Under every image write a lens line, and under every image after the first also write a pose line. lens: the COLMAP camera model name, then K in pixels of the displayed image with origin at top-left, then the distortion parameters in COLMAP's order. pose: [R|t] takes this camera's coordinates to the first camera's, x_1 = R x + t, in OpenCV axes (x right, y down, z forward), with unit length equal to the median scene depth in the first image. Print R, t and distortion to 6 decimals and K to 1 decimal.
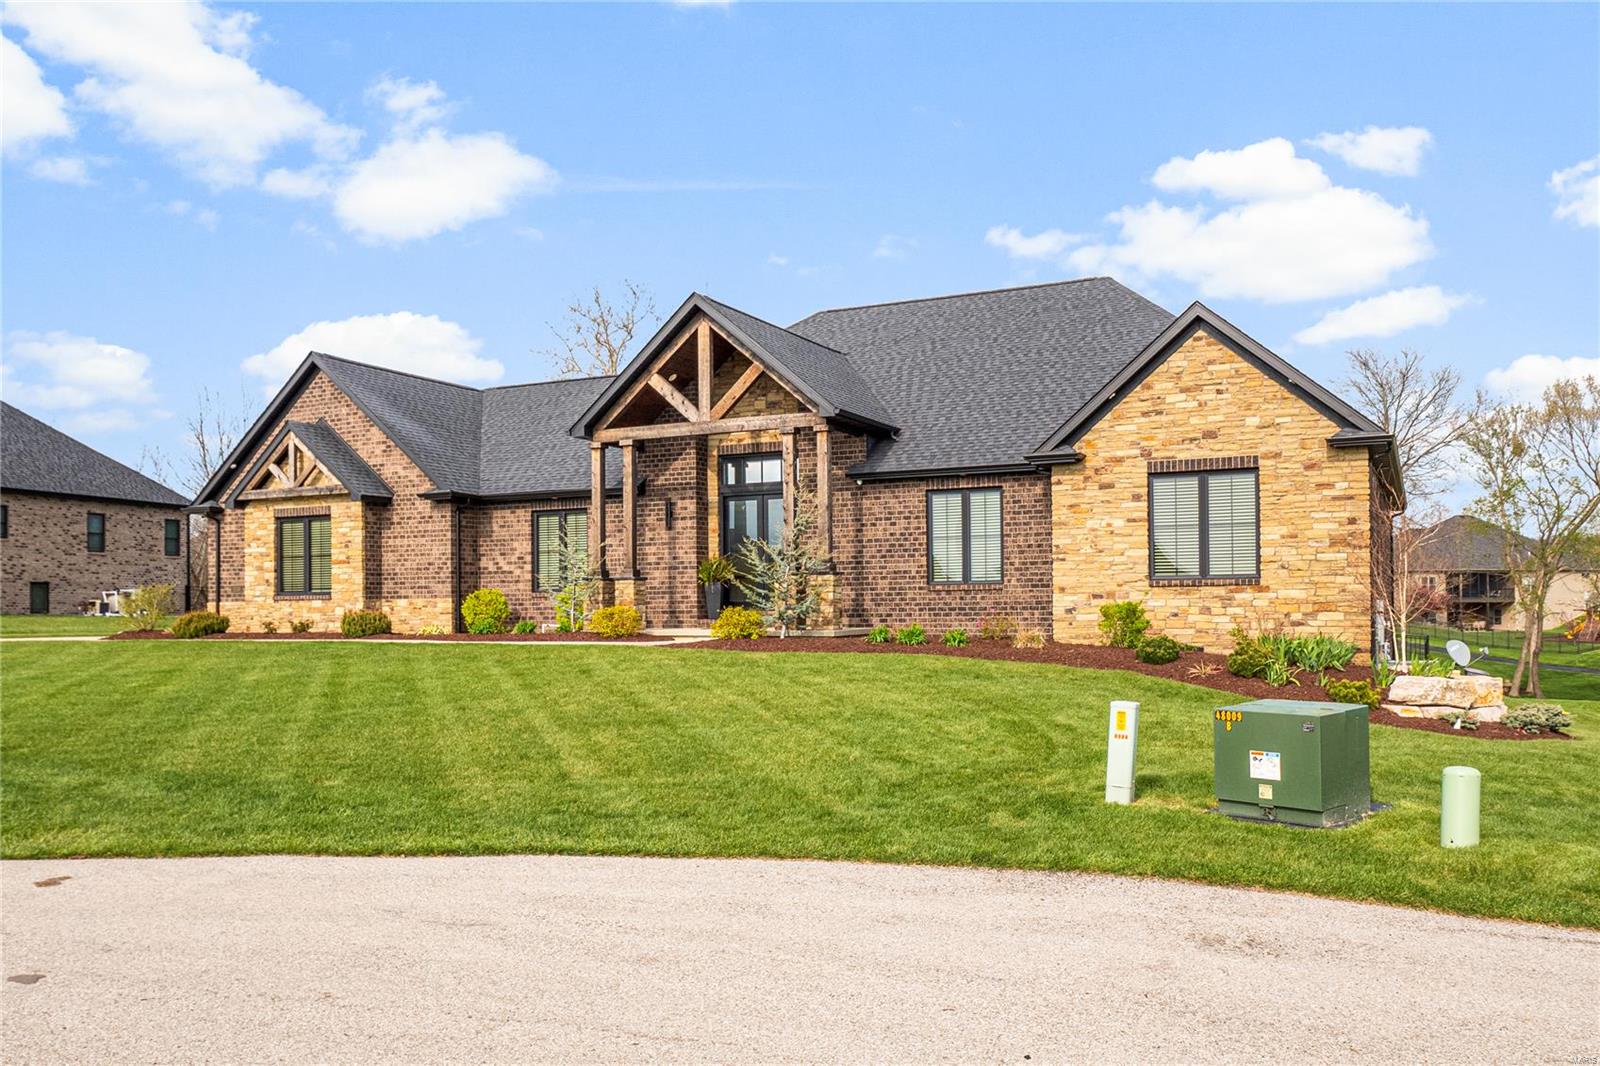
lens RADIAL K [[1294.3, 0, 800.0], [0, 1294.3, 533.0], [0, 0, 1]] dist [0.008950, 0.001887]
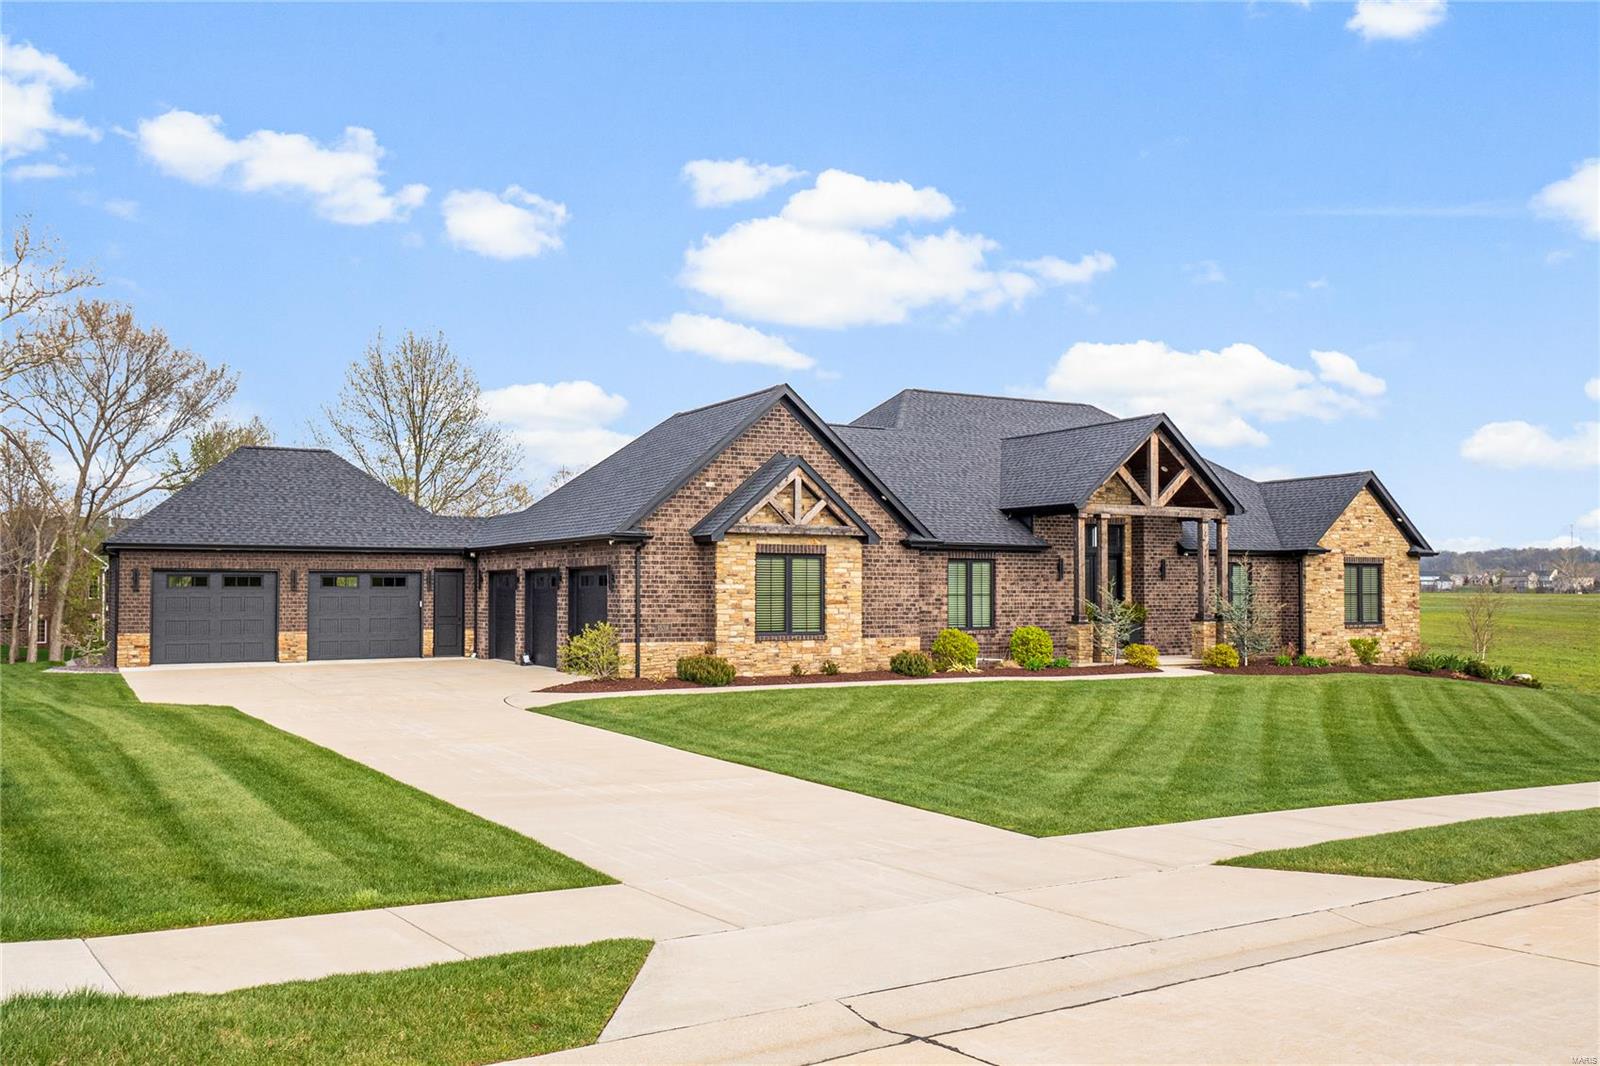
lens RADIAL K [[1294.3, 0, 800.0], [0, 1294.3, 533.0], [0, 0, 1]] dist [0.008950, 0.001887]
pose [[0.577279, 0.047370, 0.815172, -1.388832], [-0.053289, 0.998373, -0.020279, -0.010886], [-0.814807, -0.031733, 0.578864, 0.515109]]
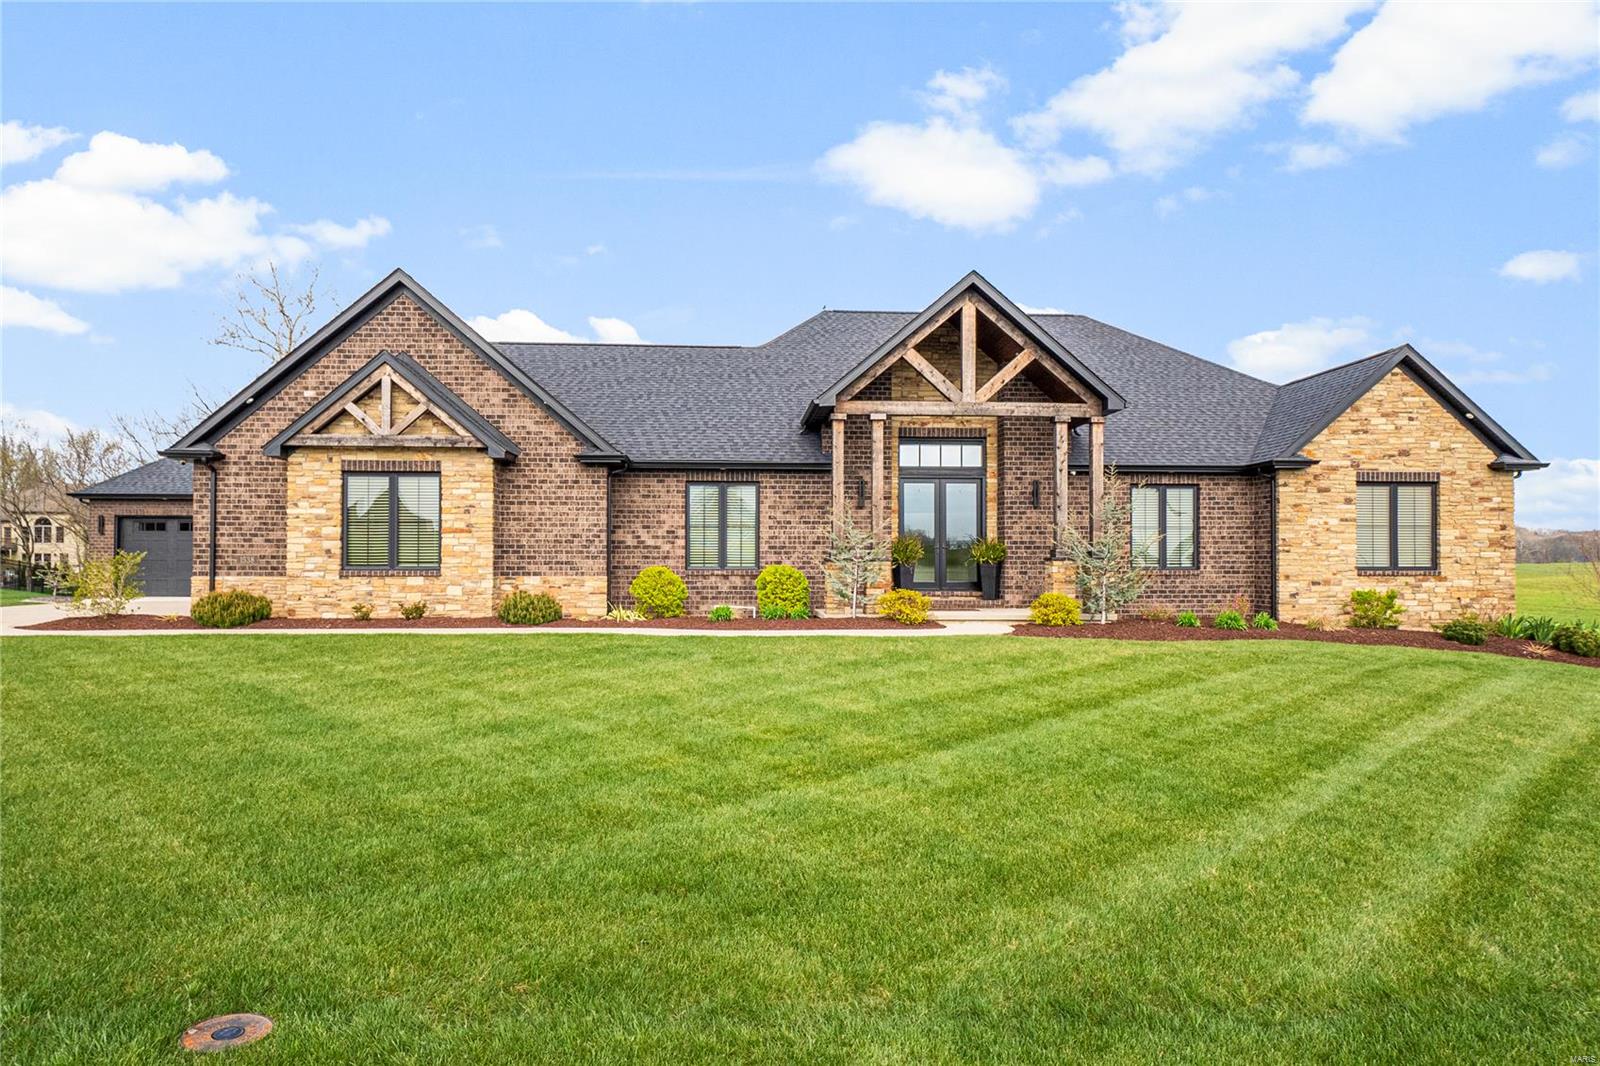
lens RADIAL K [[932.3, 0, 800.0], [0, 932.3, 533.0], [0, 0, 1]] dist [0.001313, -0.000699]
pose [[0.866268, 0.027235, 0.498837, -0.535525], [-0.038485, 0.999184, 0.012278, 0.009682], [-0.498096, -0.029833, 0.866609, 0.443466]]
